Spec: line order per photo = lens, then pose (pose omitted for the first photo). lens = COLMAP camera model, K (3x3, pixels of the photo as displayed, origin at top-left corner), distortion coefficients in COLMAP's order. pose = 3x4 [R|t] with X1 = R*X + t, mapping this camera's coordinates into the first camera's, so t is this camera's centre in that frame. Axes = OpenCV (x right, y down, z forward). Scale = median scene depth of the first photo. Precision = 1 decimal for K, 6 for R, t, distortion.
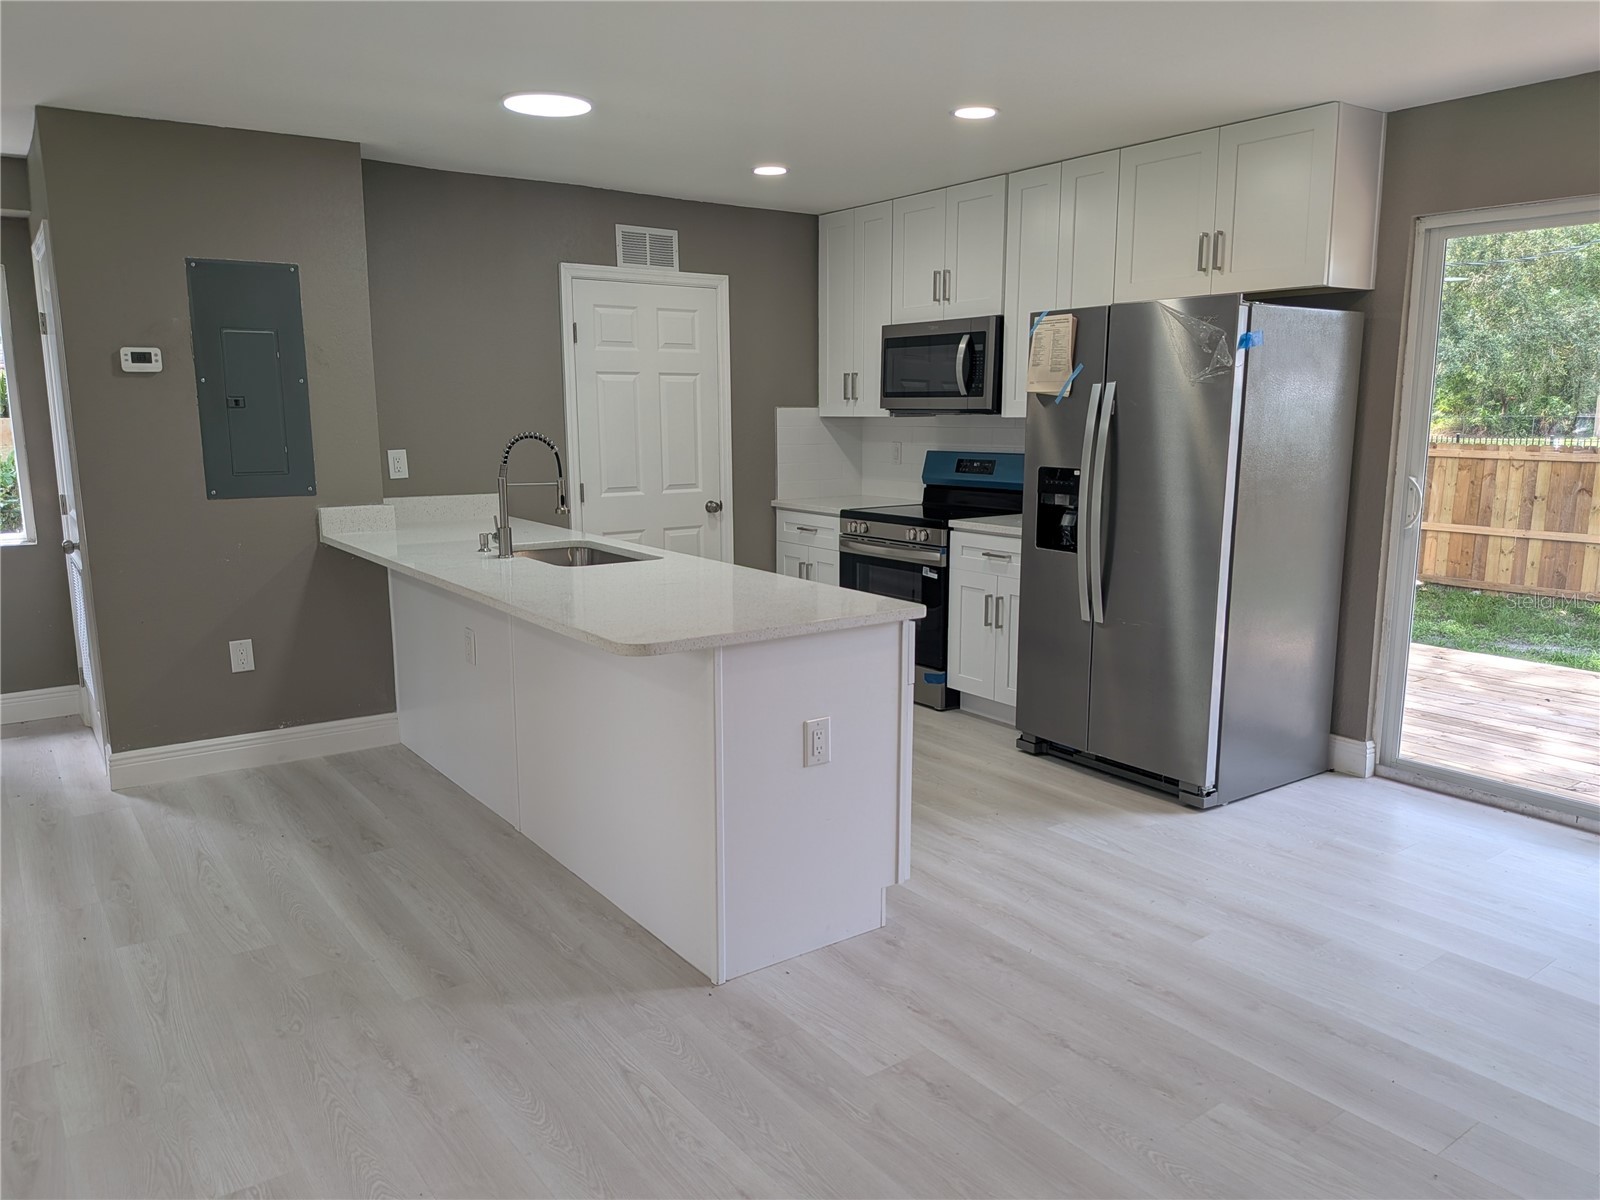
lens RADIAL K [[1137.4, 0, 789.8], [0, 1137.4, 612.9], [0, 0, 1]] dist [0.081069, -0.131574]
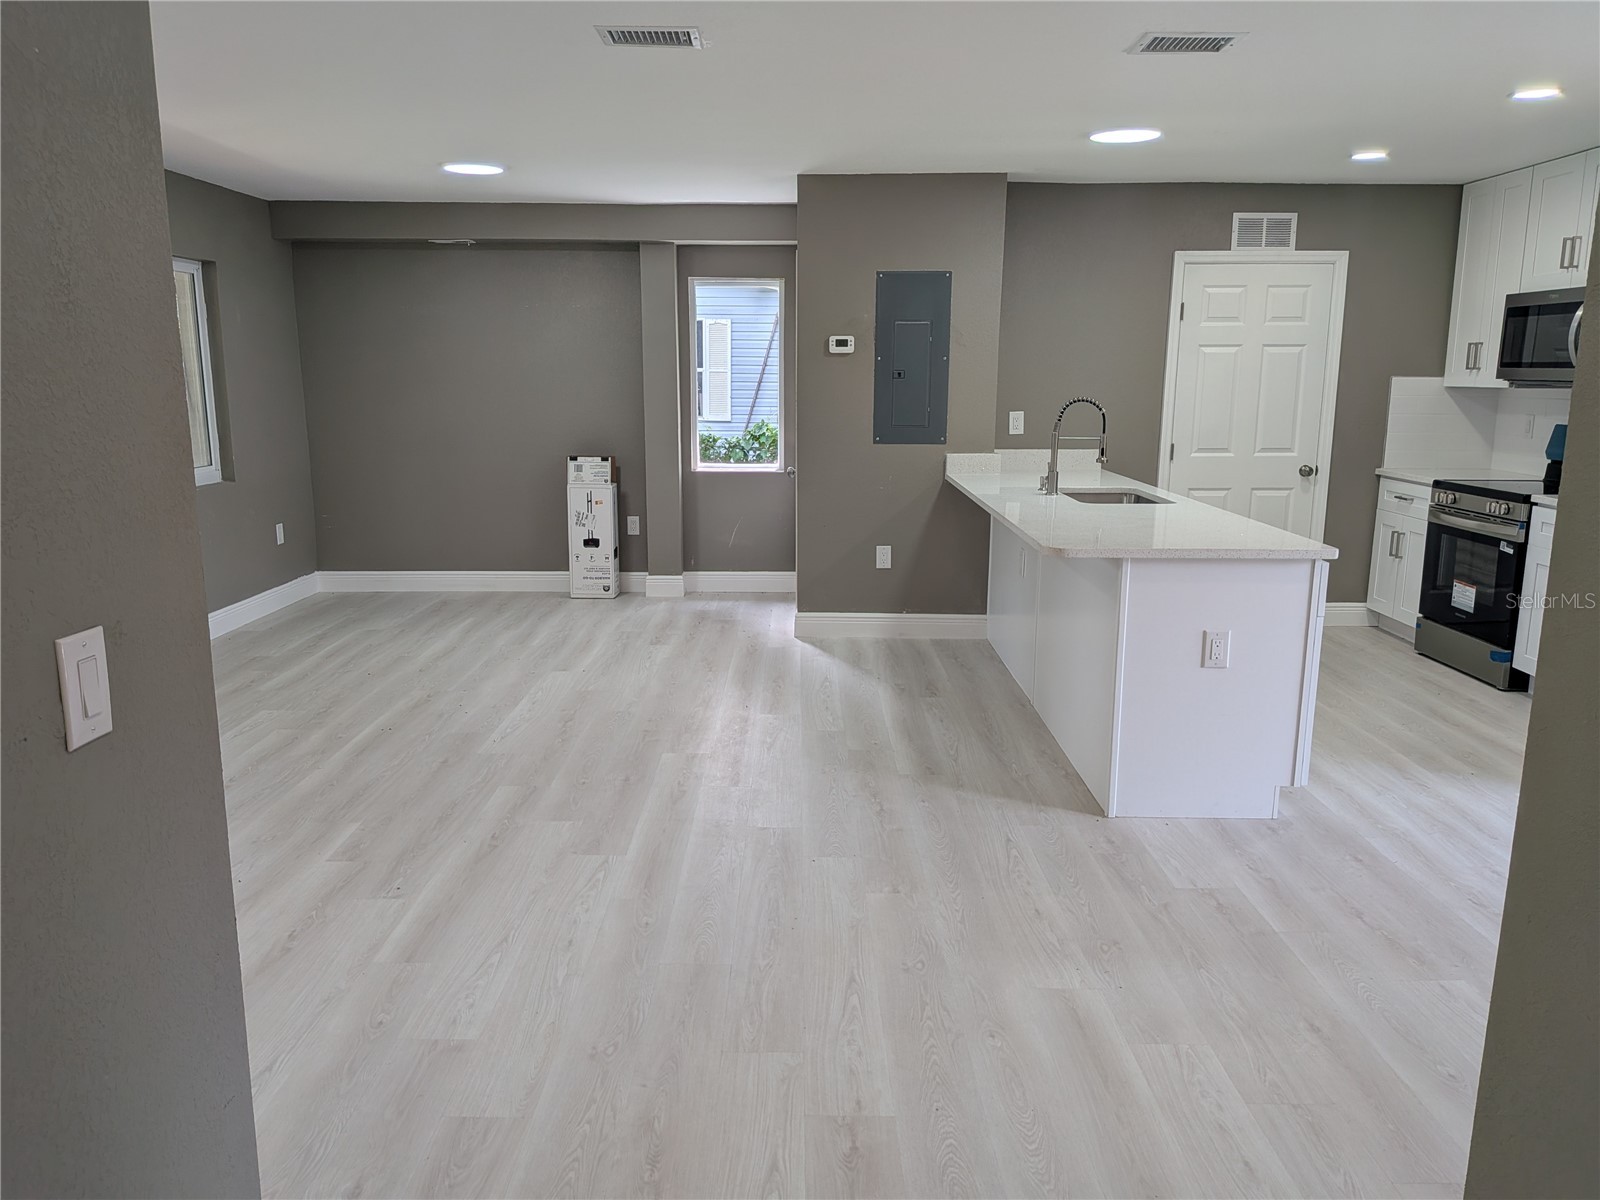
lens RADIAL K [[1137.4, 0, 789.8], [0, 1137.4, 612.9], [0, 0, 1]] dist [0.081069, -0.131574]
pose [[0.803012, 0.125596, -0.582578, 0.224777], [-0.110340, 0.991973, 0.061766, 0.029051], [0.585659, 0.014683, 0.810425, -0.170699]]
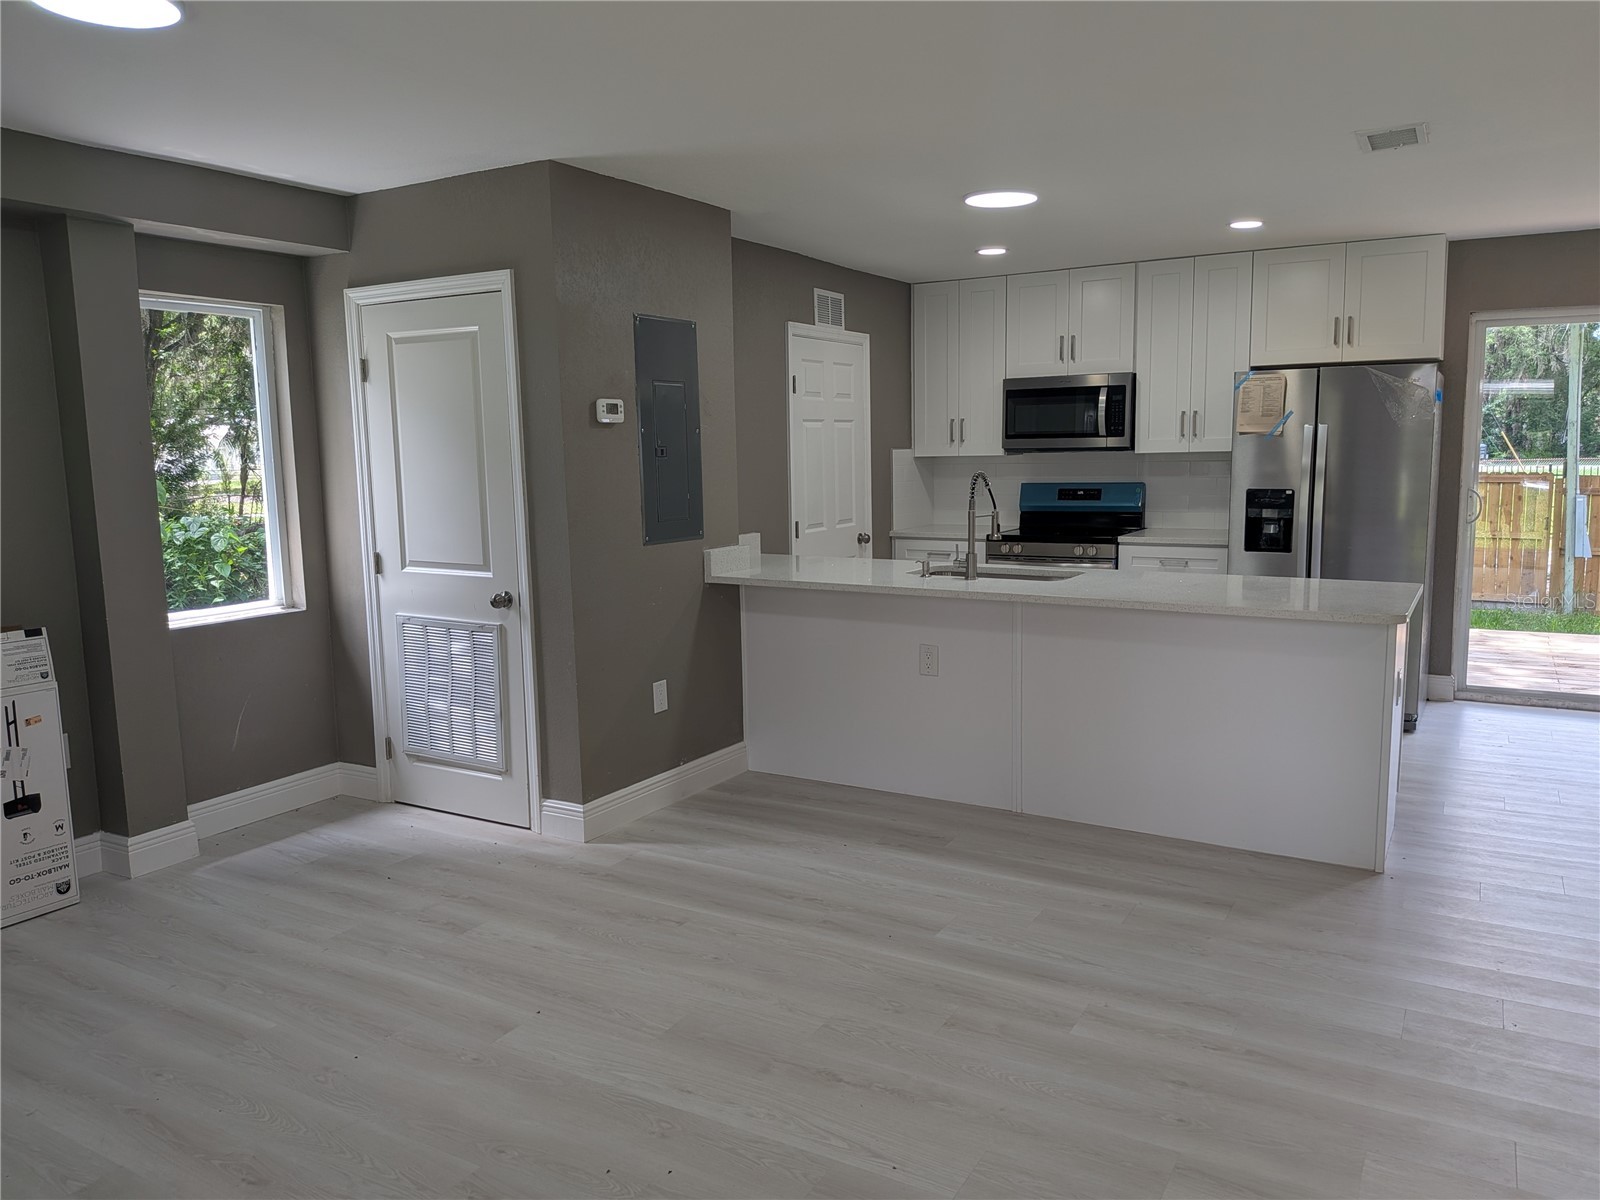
lens RADIAL K [[1144.4, 0, 800.0], [0, 1144.4, 600.0], [0, 0, 1]] dist [0.087052, -0.129037]
pose [[0.913475, -0.067693, 0.401224, -0.699926], [0.087505, 0.995674, -0.031238, -0.005062], [-0.397374, 0.063645, 0.915447, 0.007067]]
